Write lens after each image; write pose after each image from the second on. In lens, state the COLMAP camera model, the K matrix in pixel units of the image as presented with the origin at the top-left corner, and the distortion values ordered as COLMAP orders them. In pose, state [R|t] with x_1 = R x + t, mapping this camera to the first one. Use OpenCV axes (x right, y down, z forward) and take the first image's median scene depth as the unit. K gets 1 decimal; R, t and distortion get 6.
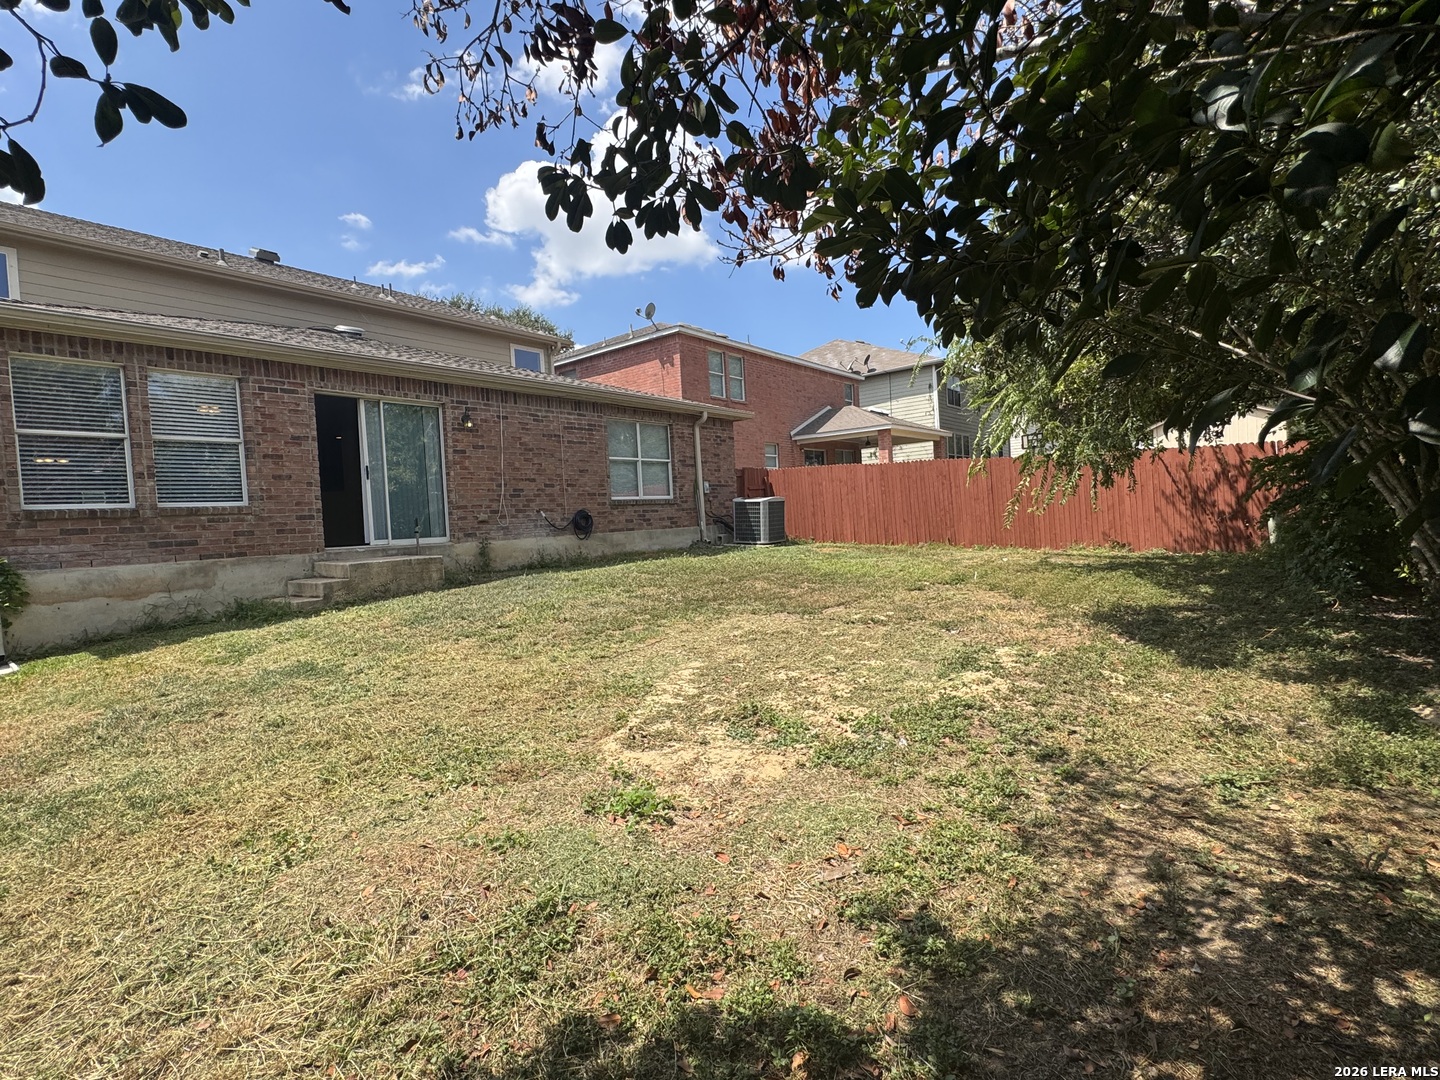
lens RADIAL K [[718.0, 0, 721.6], [0, 718.0, 540.5], [0, 0, 1]] dist [-0.002052, -0.001243]
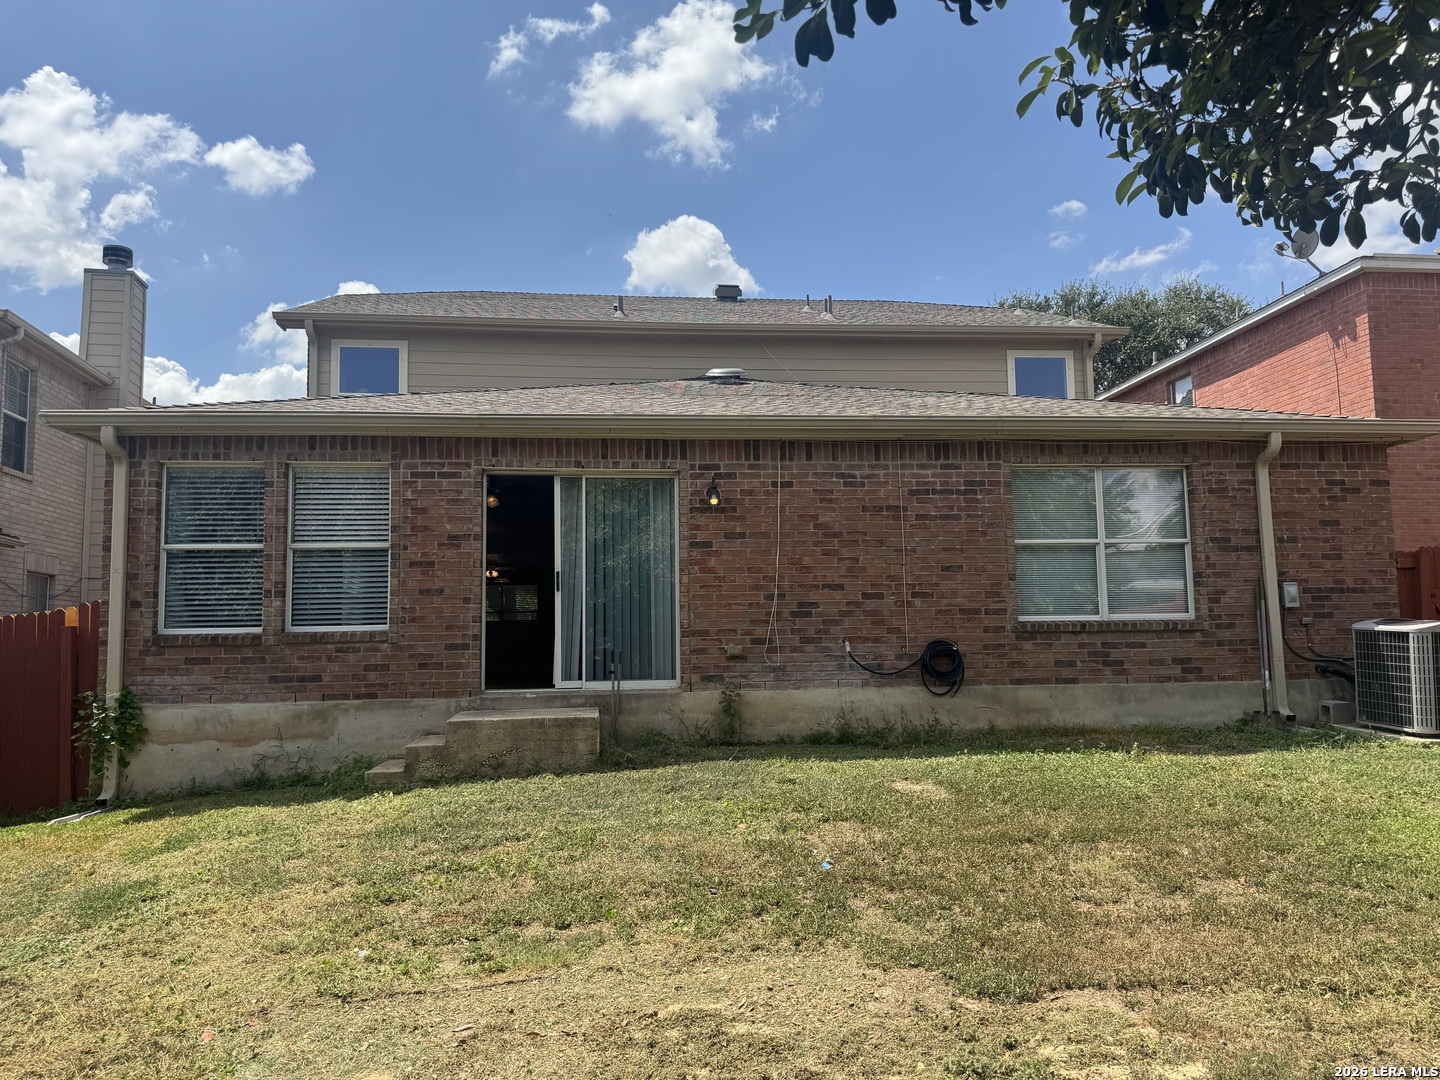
lens RADIAL K [[1044.1, 0, 719.7], [0, 1044.1, 535.3], [0, 0, 1]] dist [0.069792, -0.013849]
pose [[0.691489, -0.032666, -0.721648, 0.307404], [-0.042894, 0.995358, -0.086156, -0.053844], [0.721113, 0.090530, 0.686877, 0.384026]]
